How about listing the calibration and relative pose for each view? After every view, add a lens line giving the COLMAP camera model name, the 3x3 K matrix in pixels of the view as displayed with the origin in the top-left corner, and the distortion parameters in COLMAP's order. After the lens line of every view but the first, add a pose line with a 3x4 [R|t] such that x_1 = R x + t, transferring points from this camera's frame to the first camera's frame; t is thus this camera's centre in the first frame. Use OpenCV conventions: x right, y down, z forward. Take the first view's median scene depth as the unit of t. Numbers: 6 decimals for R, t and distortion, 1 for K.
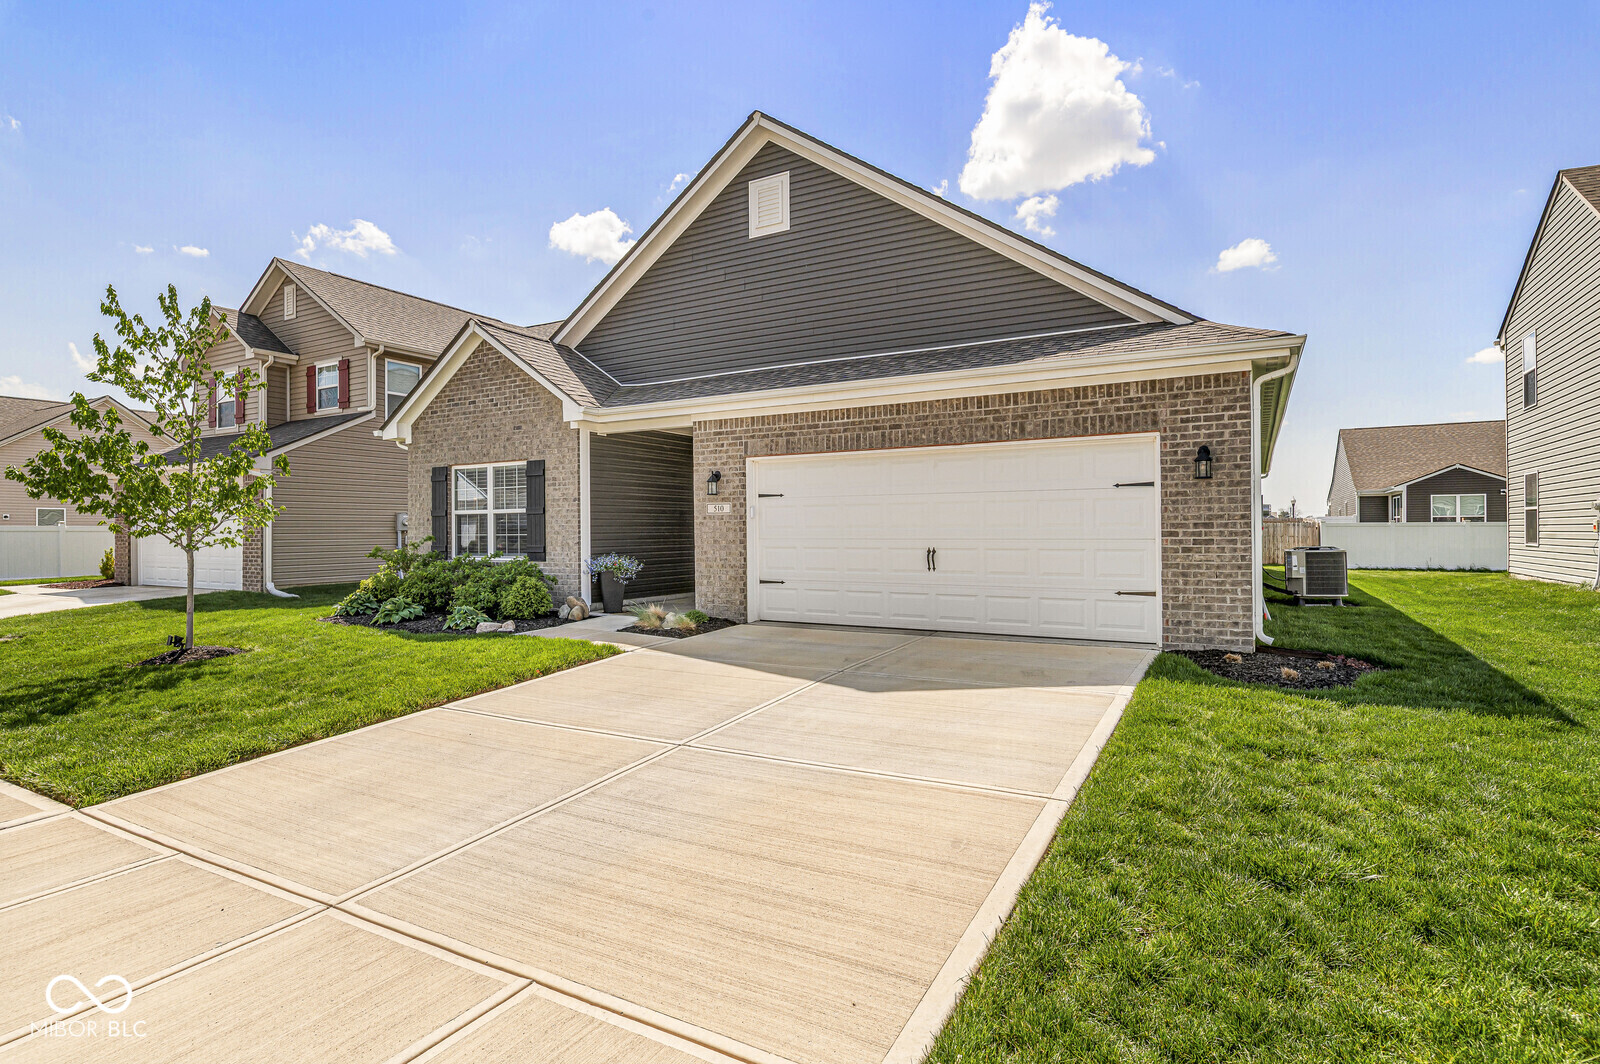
lens RADIAL K [[794.1, 0, 800.0], [0, 794.1, 532.0], [0, 0, 1]] dist [-0.000571, -0.000015]
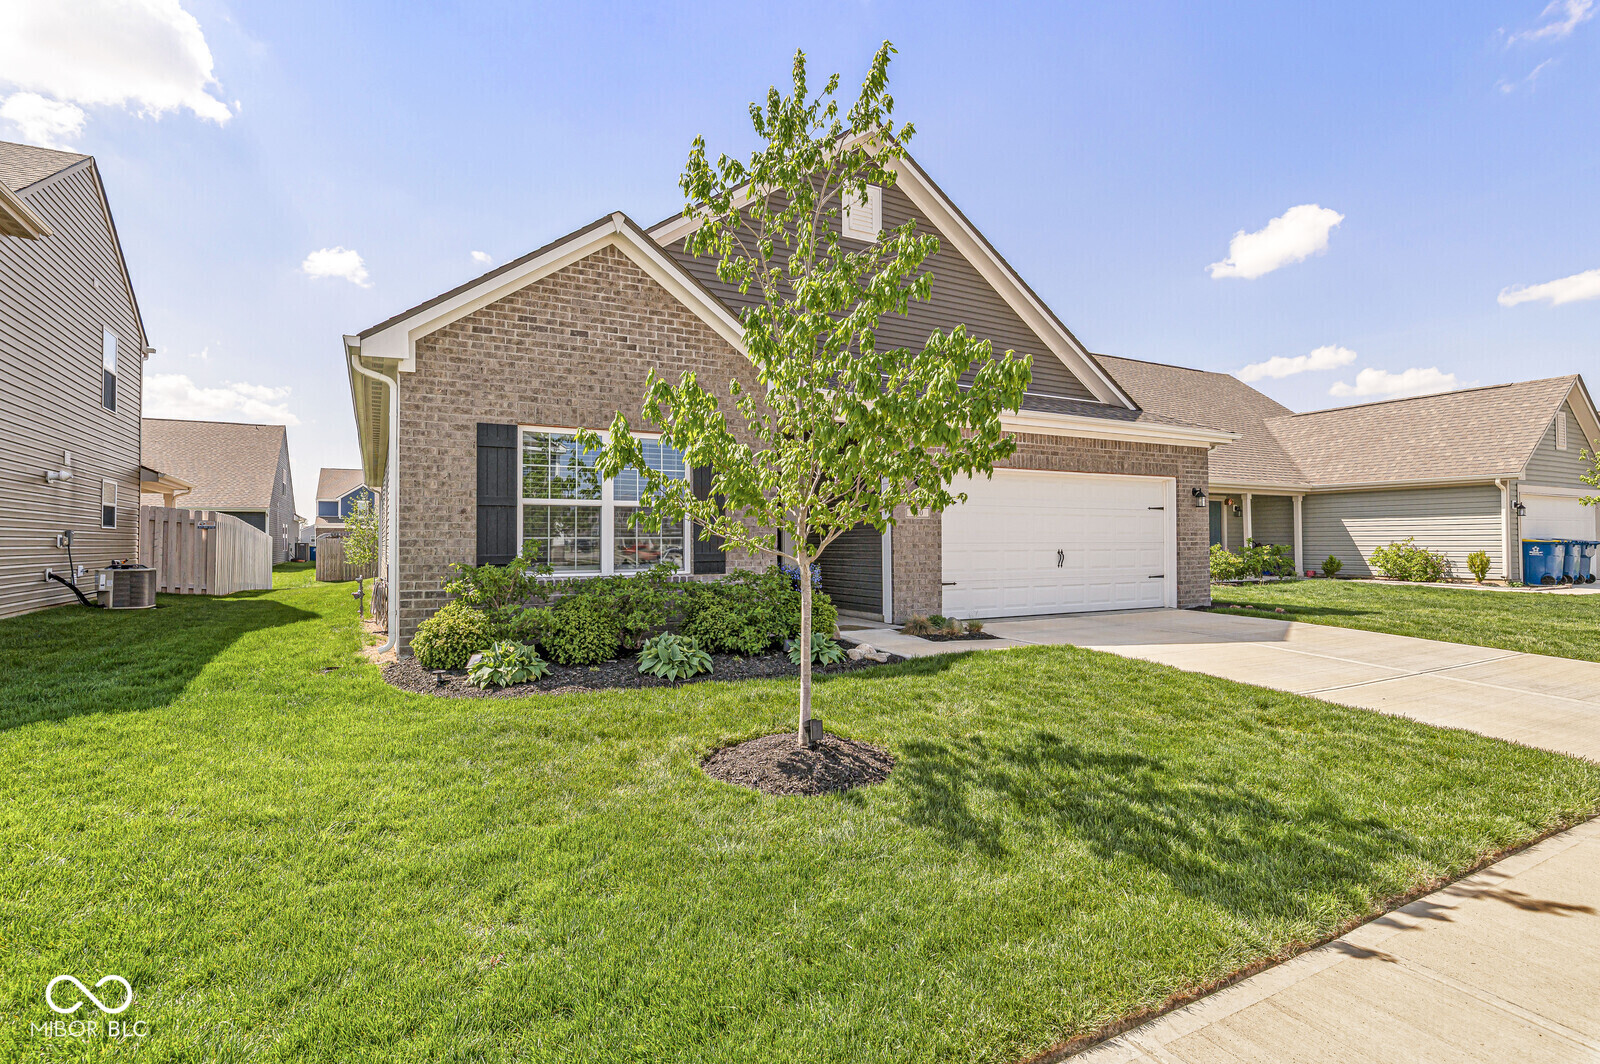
lens RADIAL K [[794.1, 0, 800.0], [0, 794.1, 532.0], [0, 0, 1]] dist [-0.000571, -0.000015]
pose [[0.527331, 0.014473, 0.849537, -1.027156], [0.000040, 0.999854, -0.017059, 0.011677], [-0.849660, 0.009030, 0.527253, 0.601598]]
